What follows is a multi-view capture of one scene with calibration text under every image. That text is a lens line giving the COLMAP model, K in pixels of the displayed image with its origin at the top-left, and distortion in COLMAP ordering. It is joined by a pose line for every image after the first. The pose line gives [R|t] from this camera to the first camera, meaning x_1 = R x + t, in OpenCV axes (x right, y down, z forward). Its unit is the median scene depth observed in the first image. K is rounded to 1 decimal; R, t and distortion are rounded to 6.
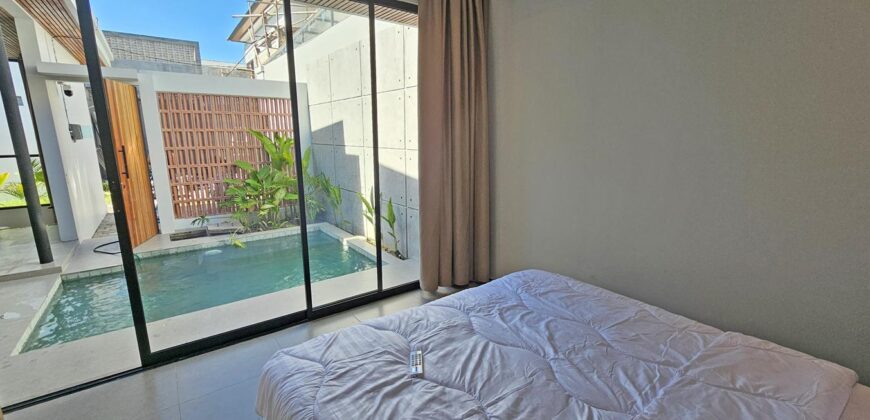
lens RADIAL K [[368.2, 0, 436.8], [0, 368.2, 211.3], [0, 0, 1]] dist [-0.005031, 0.000923]
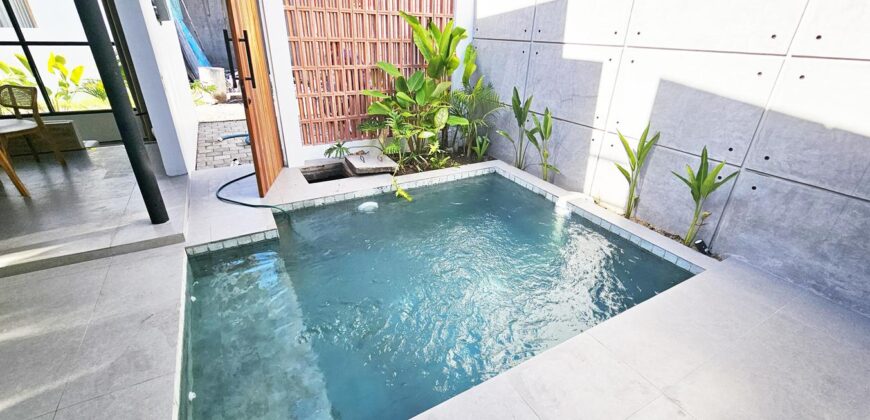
lens RADIAL K [[368.2, 0, 436.8], [0, 368.2, 211.3], [0, 0, 1]] dist [-0.005031, 0.000923]
pose [[0.990173, 0.084621, -0.111343, -0.406772], [-0.054864, 0.967383, 0.247304, -0.052722], [0.128639, -0.238765, 0.962519, 0.353075]]
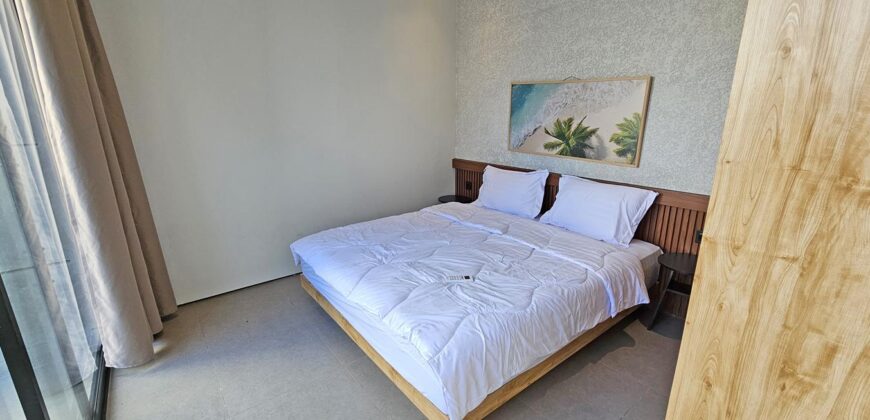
lens RADIAL K [[368.2, 0, 436.8], [0, 368.2, 211.3], [0, 0, 1]] dist [-0.005031, 0.000923]
pose [[-0.022391, -0.268191, 0.963105, -0.351338], [0.211833, 0.940201, 0.266738, -0.055180], [-0.977049, 0.209990, 0.035759, 0.264399]]
